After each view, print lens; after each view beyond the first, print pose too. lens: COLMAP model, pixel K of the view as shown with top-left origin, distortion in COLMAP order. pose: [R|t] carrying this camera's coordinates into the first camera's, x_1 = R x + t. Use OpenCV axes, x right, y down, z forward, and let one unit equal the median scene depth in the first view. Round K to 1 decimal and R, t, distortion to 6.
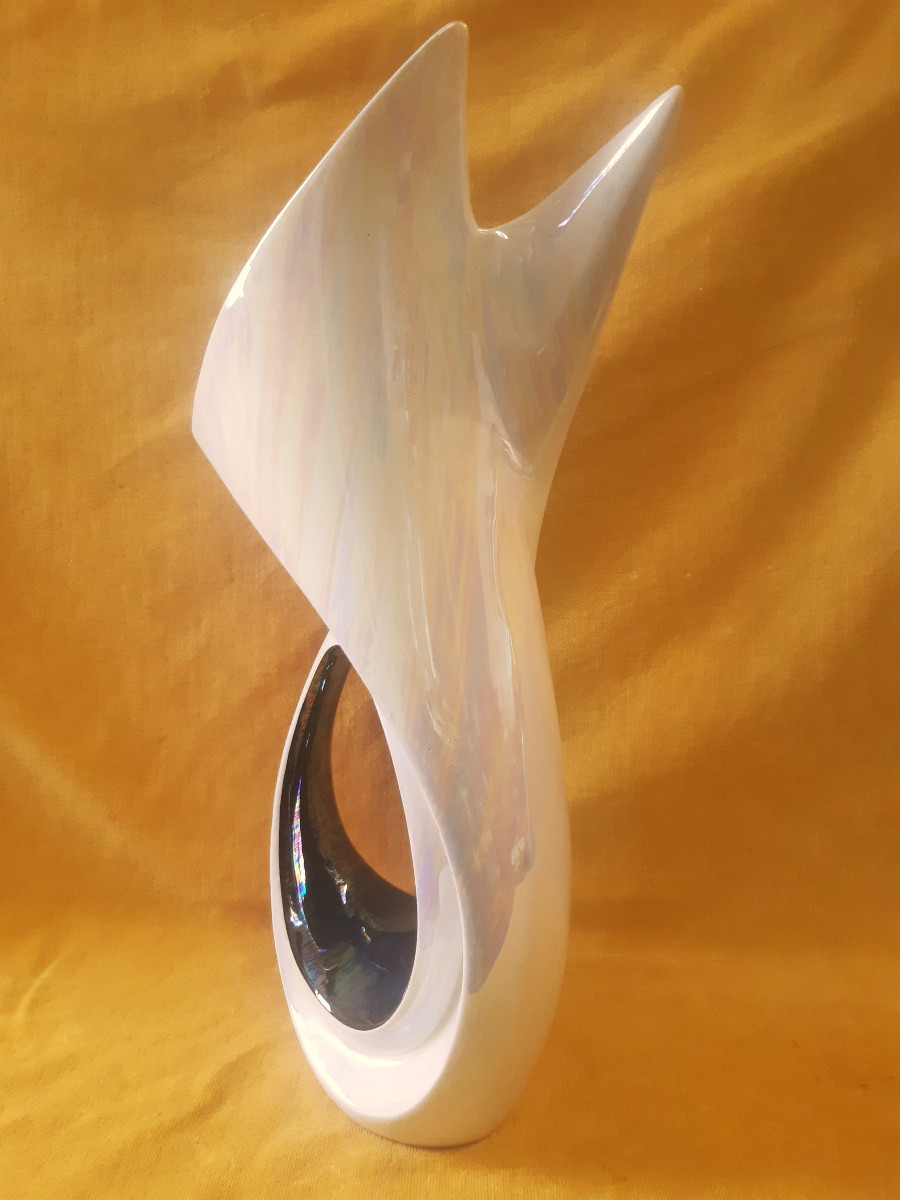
lens RADIAL K [[939.6, 0, 454.2], [0, 939.6, 611.5], [0, 0, 1]] dist [0.009711, -0.063338]
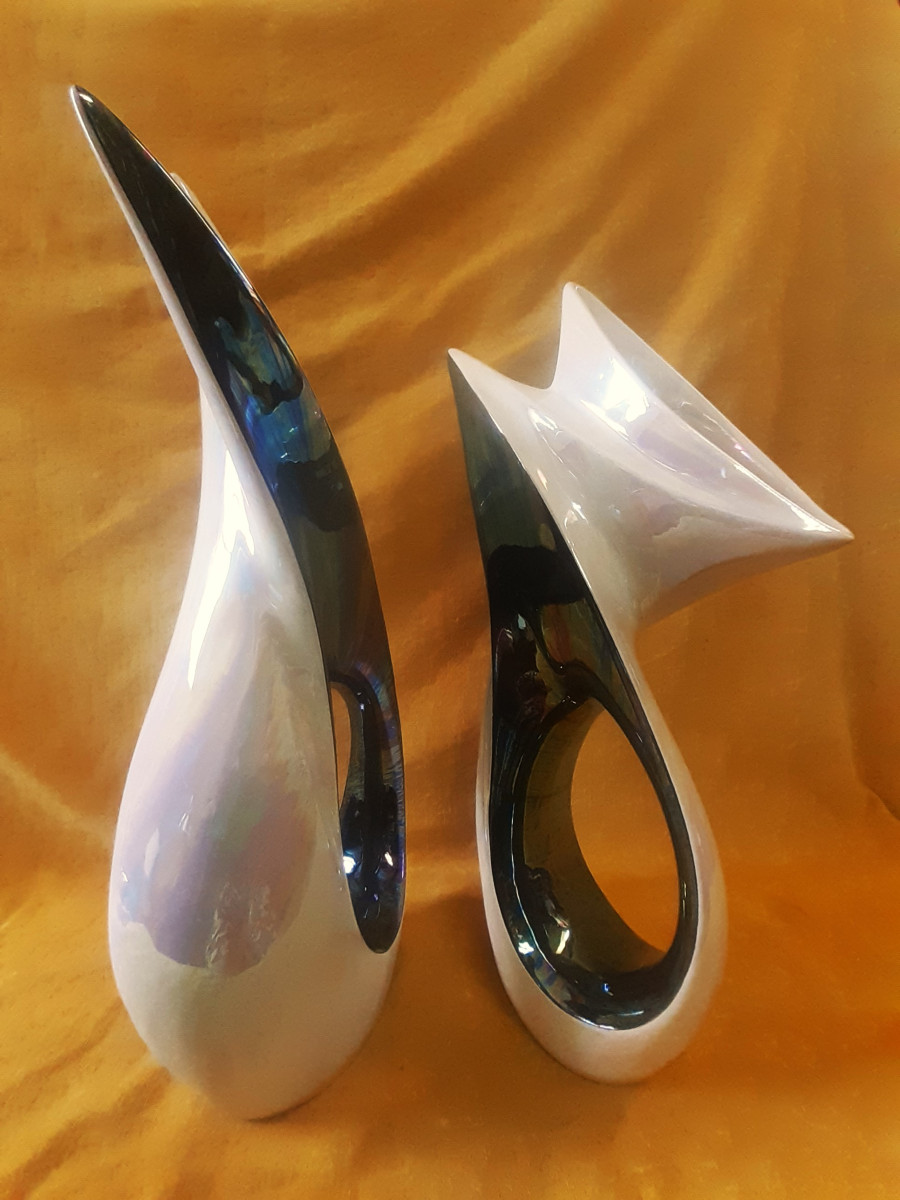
lens RADIAL K [[480.0, 0, 449.2], [0, 480.0, 603.3], [0, 0, 1]] dist [-0.010855, -0.002618]
pose [[0.991544, -0.027992, 0.126718, 0.133952], [0.036091, 0.997419, -0.062076, -0.016443], [-0.124653, 0.066124, 0.989995, 0.203061]]
